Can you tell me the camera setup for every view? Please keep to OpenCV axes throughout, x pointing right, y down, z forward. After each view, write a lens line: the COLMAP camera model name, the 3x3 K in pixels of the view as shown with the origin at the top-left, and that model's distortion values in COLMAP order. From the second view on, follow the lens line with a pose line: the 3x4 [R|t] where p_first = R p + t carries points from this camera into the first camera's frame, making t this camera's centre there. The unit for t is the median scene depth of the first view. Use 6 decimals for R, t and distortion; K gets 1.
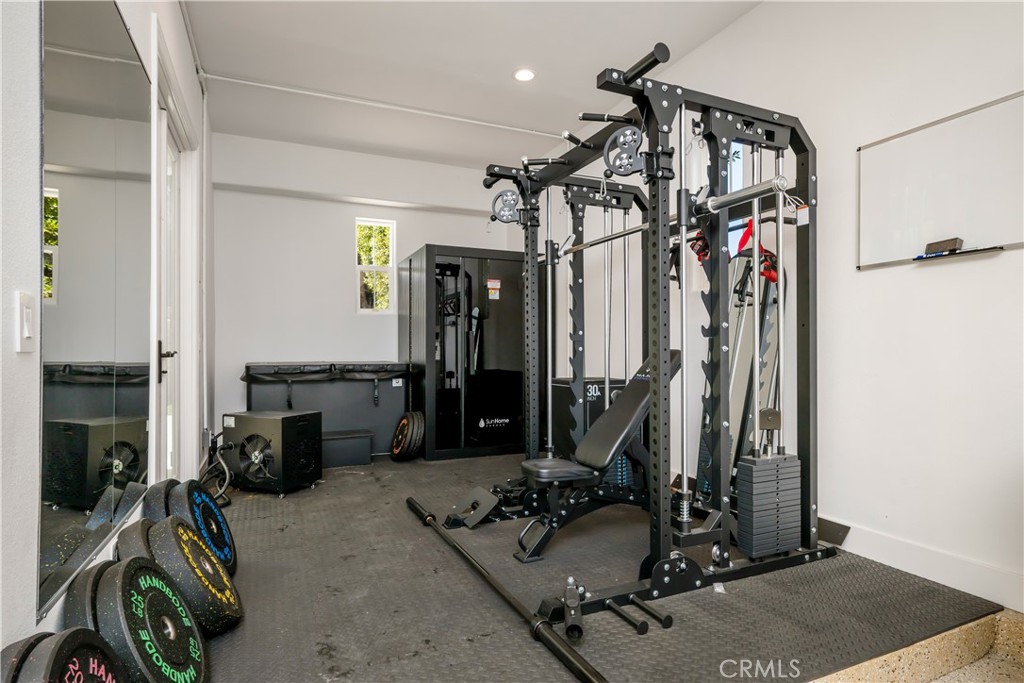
lens RADIAL K [[549.6, 0, 511.5], [0, 549.6, 344.4], [0, 0, 1]] dist [0.000398, 0.000030]
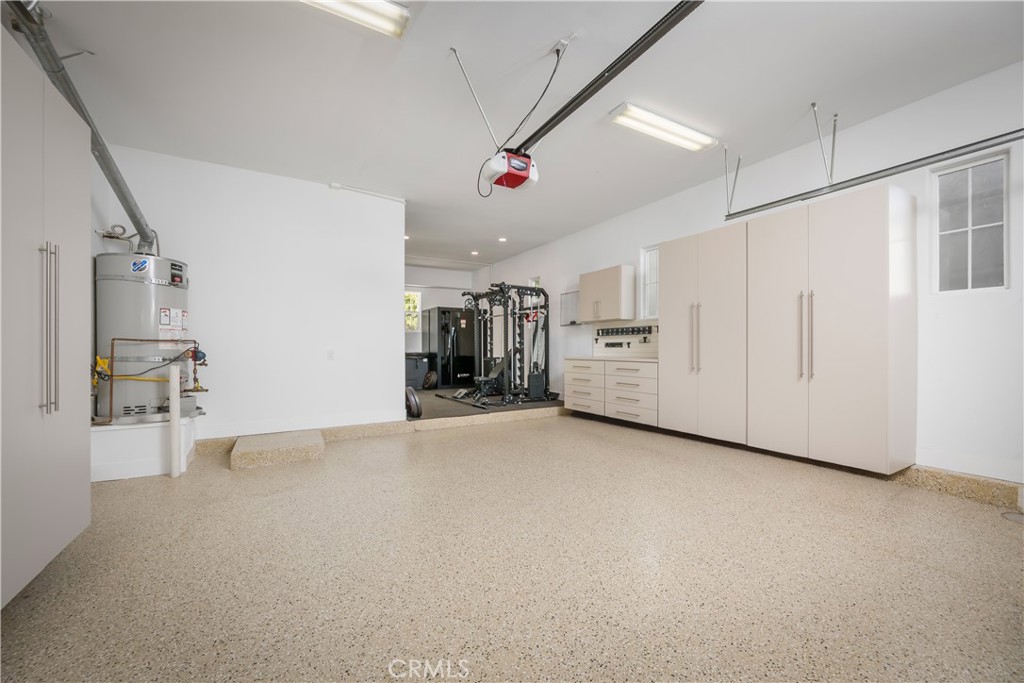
lens RADIAL K [[404.8, 0, 503.6], [0, 404.8, 348.5], [0, 0, 1]] dist [-0.001206, -0.000061]
pose [[0.996210, 0.004155, 0.086882, -0.014073], [-0.004632, 0.999975, 0.005293, 0.006835], [-0.086858, -0.005675, 0.996205, -1.440943]]
